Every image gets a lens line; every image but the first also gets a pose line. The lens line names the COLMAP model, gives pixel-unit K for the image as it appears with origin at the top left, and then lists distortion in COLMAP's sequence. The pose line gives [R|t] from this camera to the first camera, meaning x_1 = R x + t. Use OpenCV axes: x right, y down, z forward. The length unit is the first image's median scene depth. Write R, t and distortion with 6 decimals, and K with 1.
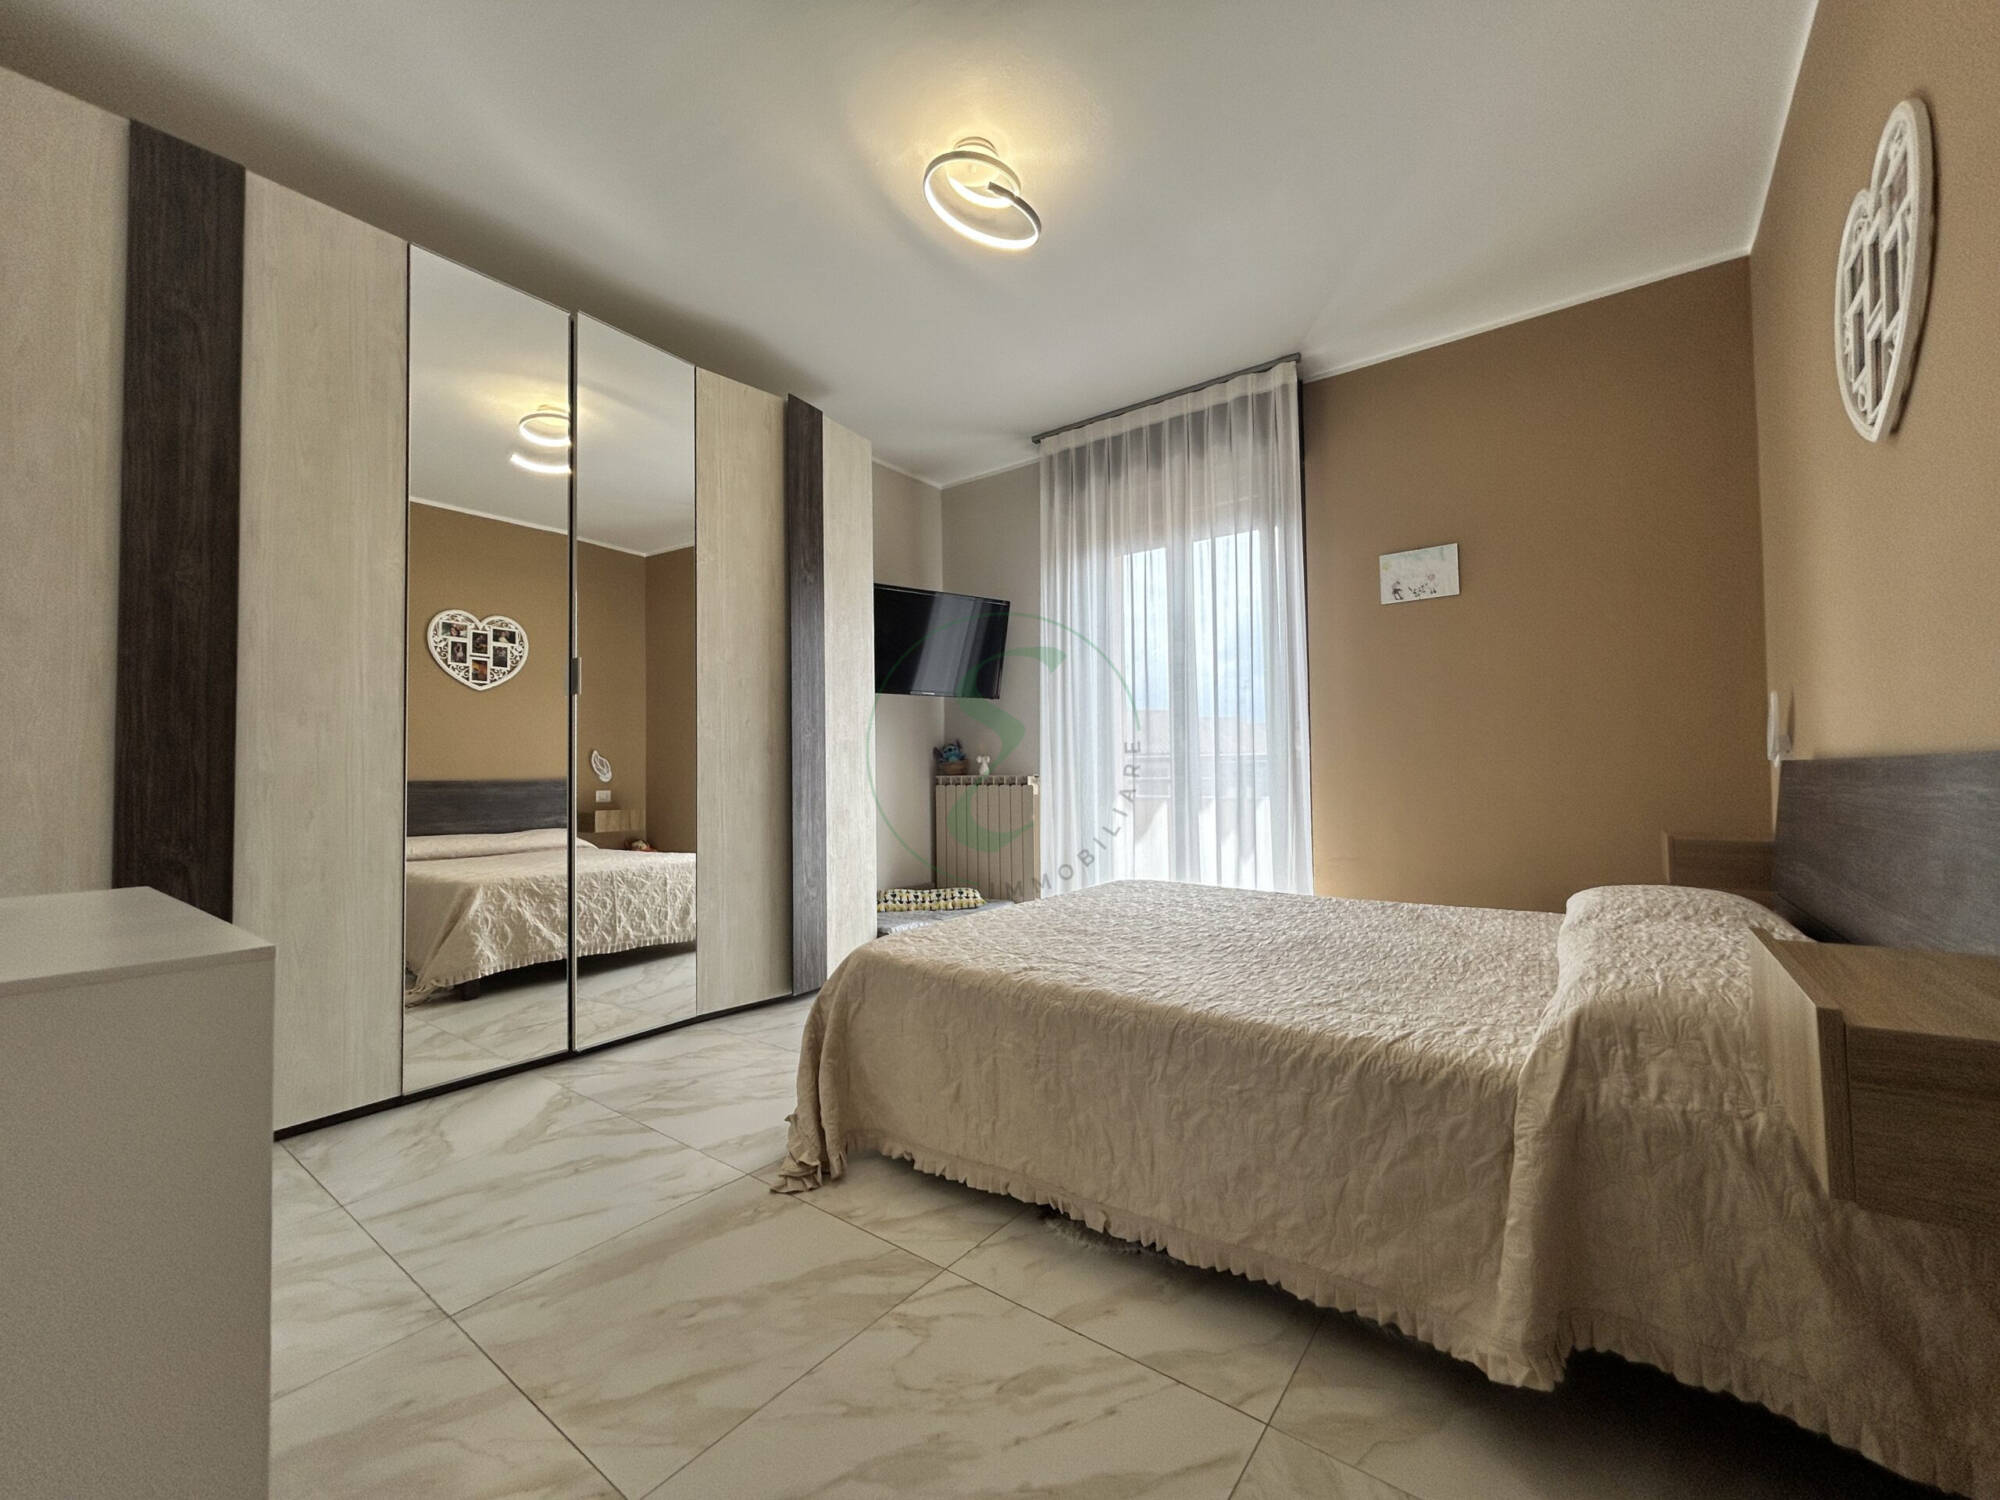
lens RADIAL K [[803.4, 0, 1002.3], [0, 803.4, 751.5], [0, 0, 1]] dist [-0.000573, 0.002001]
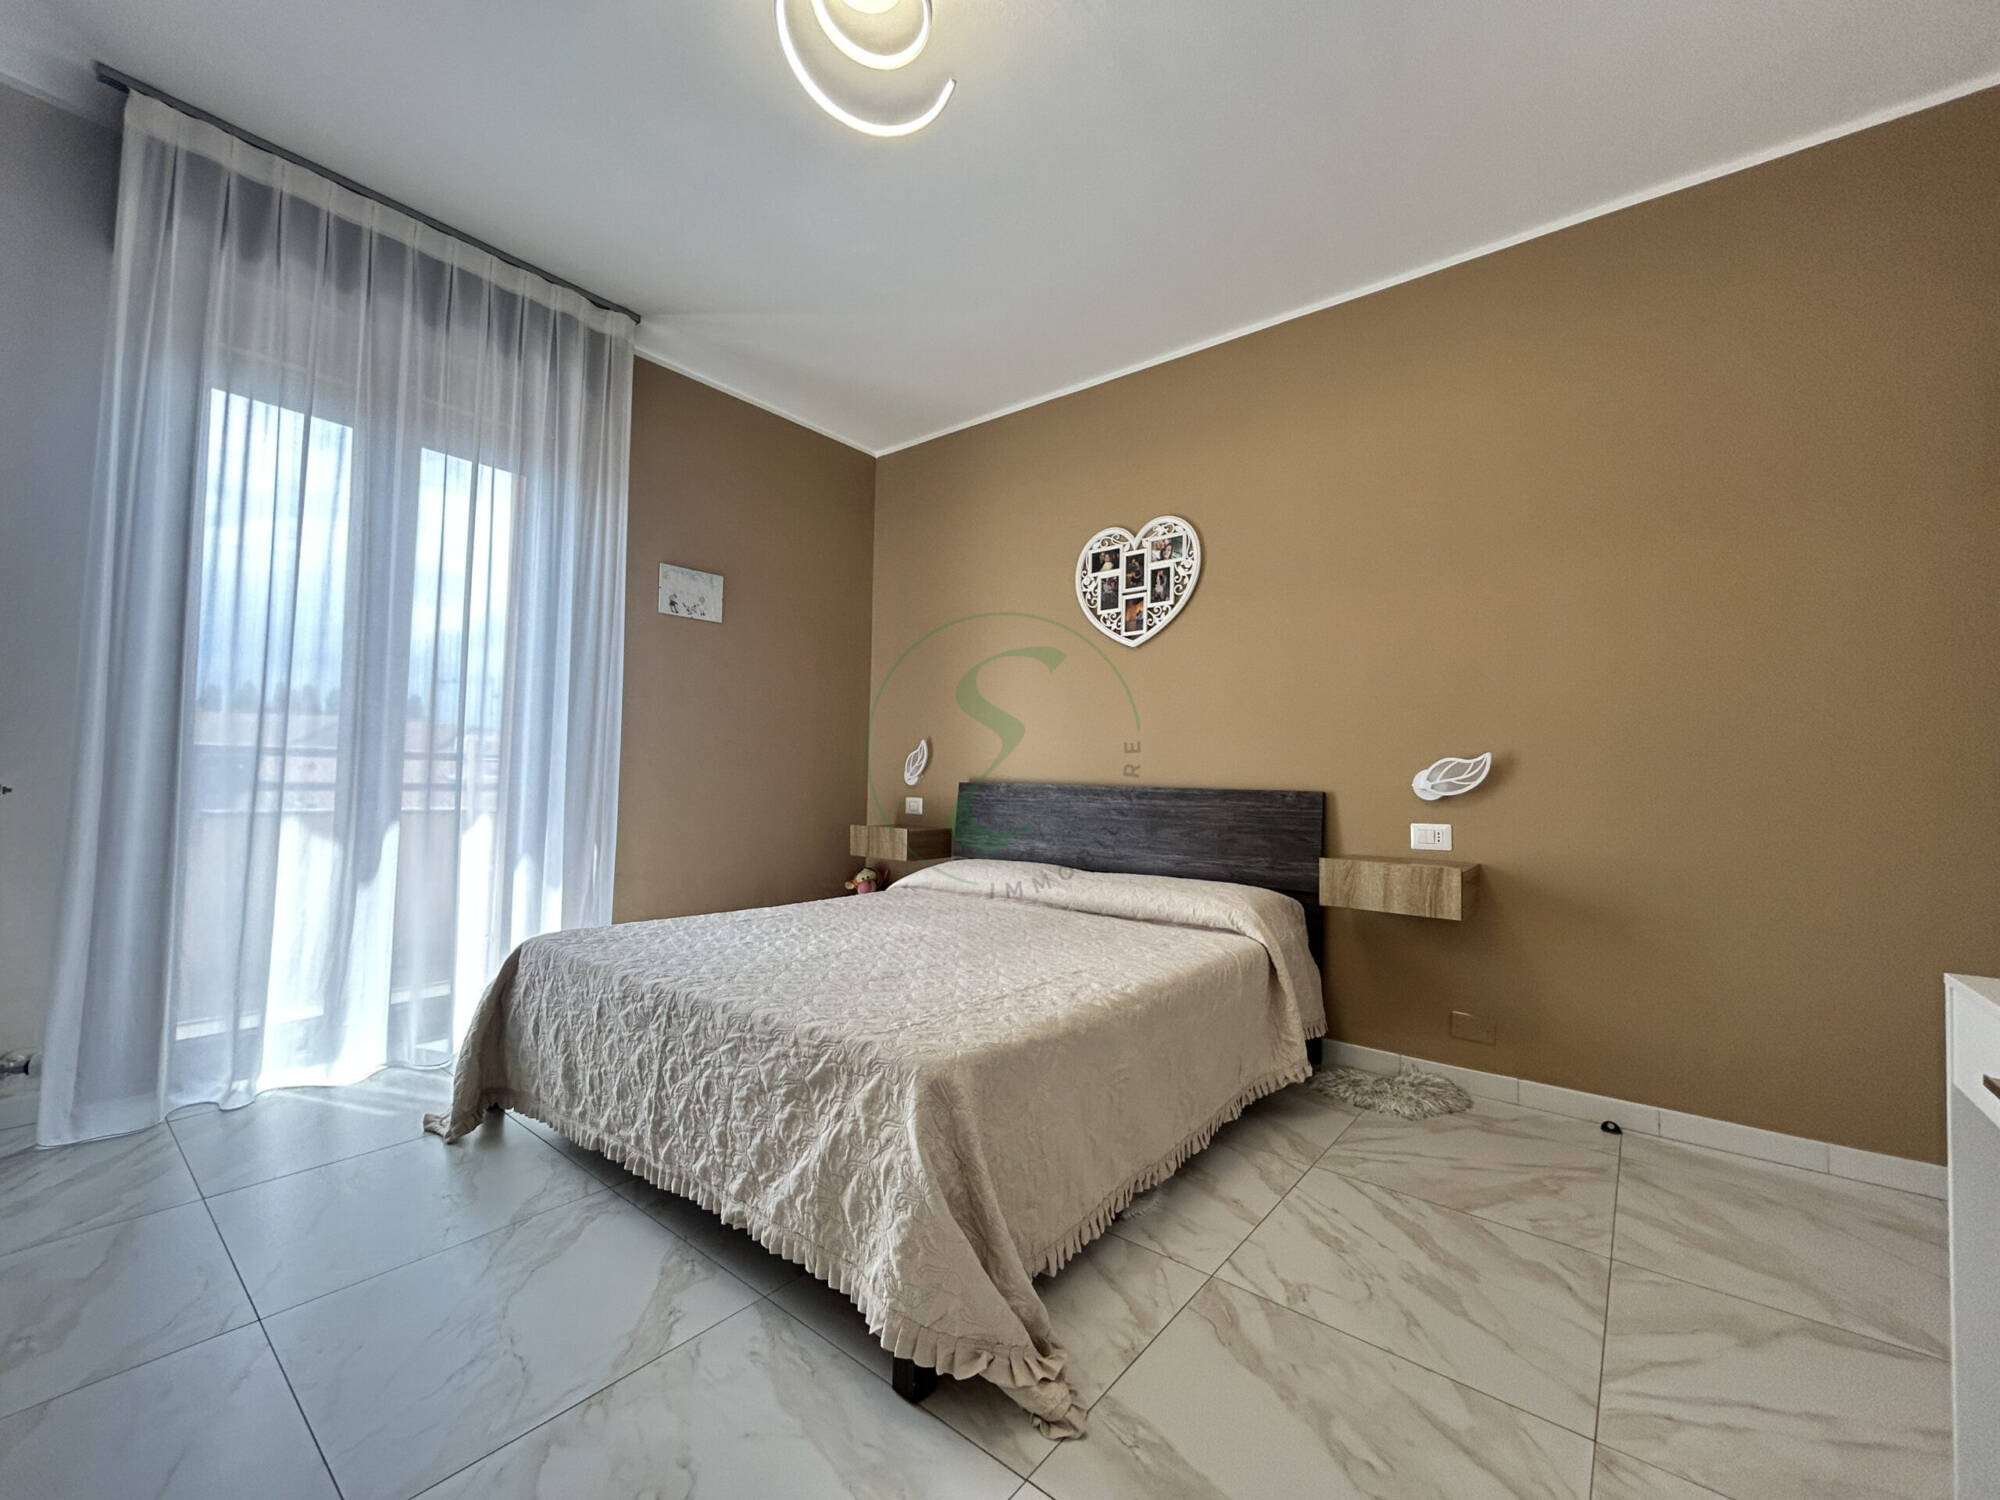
lens RADIAL K [[803.4, 0, 993.4], [0, 803.4, 751.2], [0, 0, 1]] dist [-0.000573, 0.002001]
pose [[0.039349, 0.039078, 0.998461, -1.078250], [-0.049223, 0.998098, -0.037124, 0.009194], [-0.998012, -0.047686, 0.041198, 1.183819]]
